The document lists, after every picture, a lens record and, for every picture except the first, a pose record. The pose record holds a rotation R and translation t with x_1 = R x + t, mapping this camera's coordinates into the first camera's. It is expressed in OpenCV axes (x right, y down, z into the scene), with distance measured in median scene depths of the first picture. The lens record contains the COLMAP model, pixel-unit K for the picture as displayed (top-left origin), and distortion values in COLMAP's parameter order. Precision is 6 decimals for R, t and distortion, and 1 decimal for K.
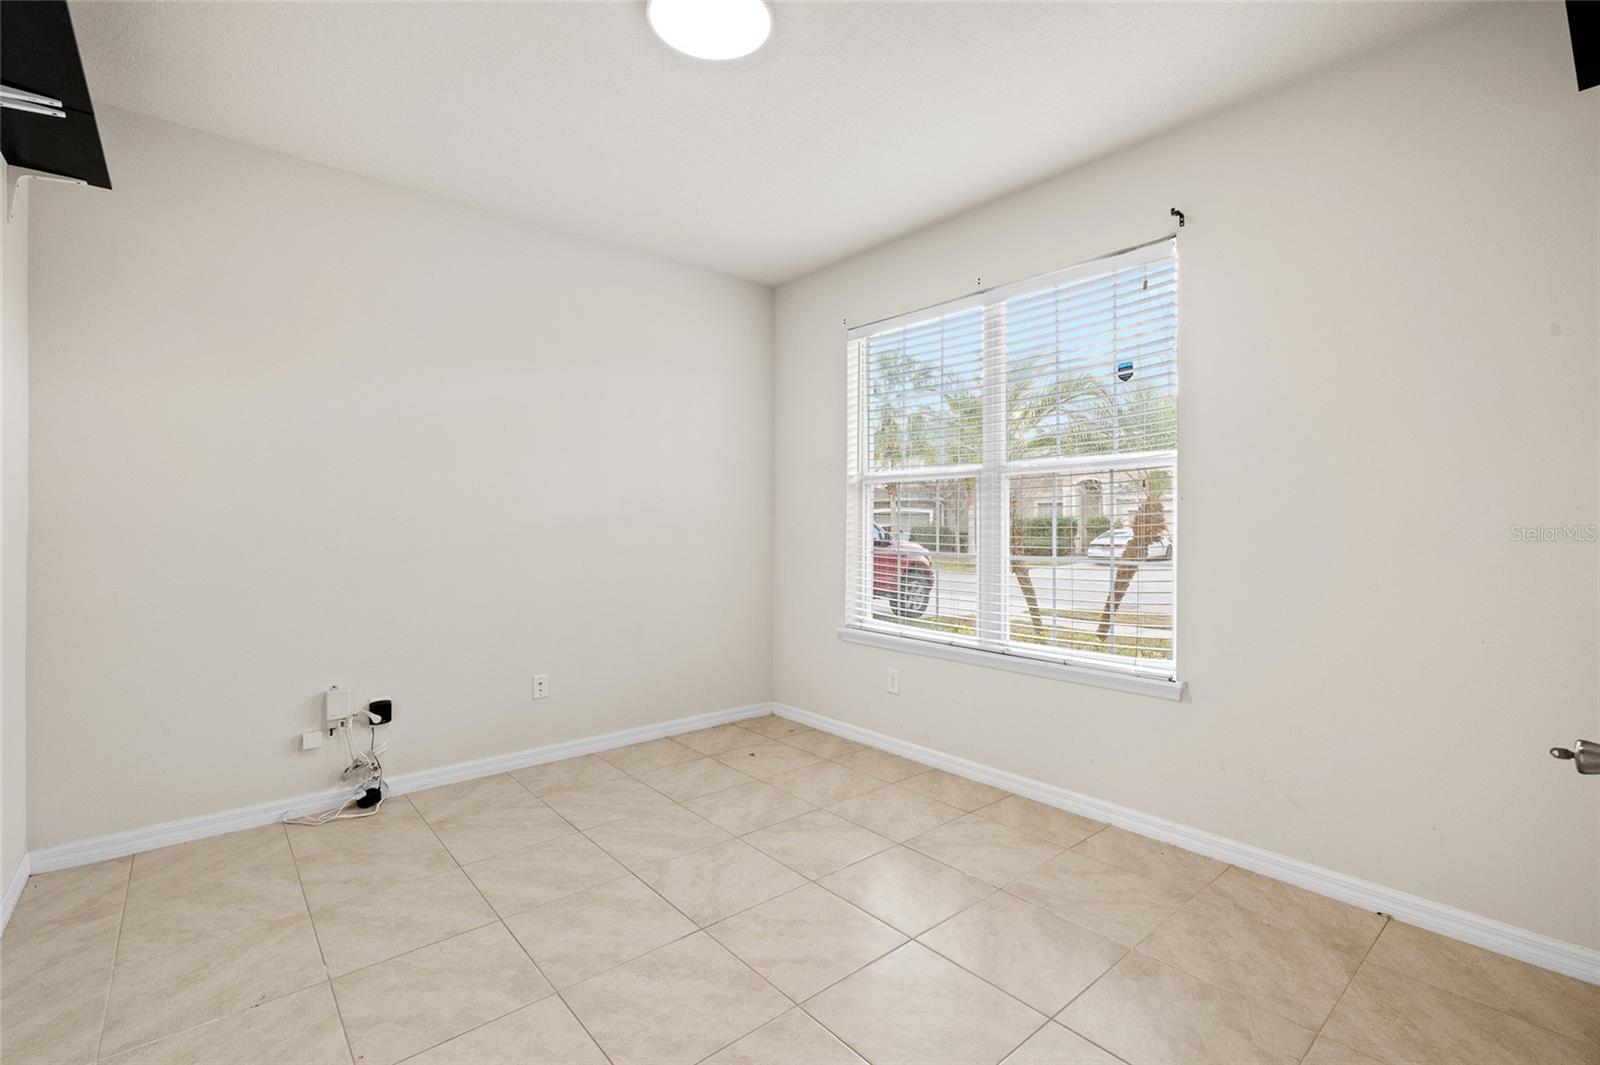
lens RADIAL K [[712.9, 0, 805.3], [0, 712.9, 532.4], [0, 0, 1]] dist [-0.008773, 0.001214]
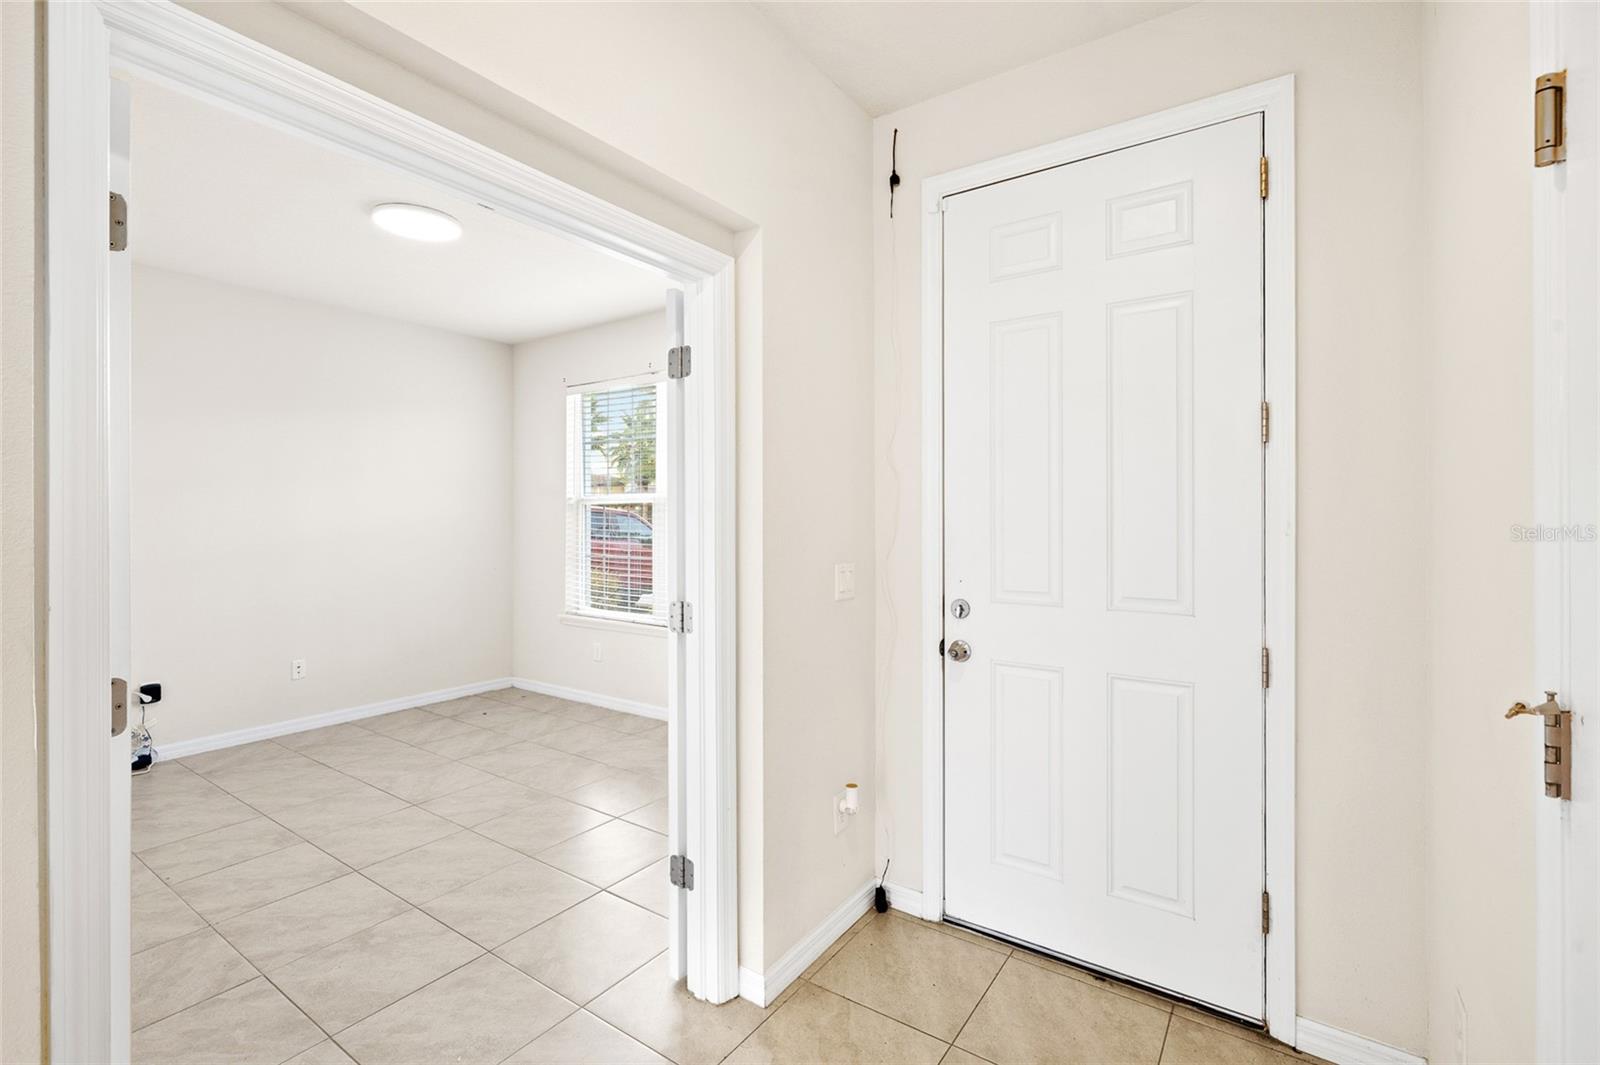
lens RADIAL K [[712.9, 0, 804.4], [0, 712.9, 521.7], [0, 0, 1]] dist [-0.008773, 0.001214]
pose [[0.967533, -0.004757, 0.252700, 0.194597], [0.007204, 0.999936, -0.008759, -0.027487], [-0.252642, 0.010295, 0.967505, -0.484624]]
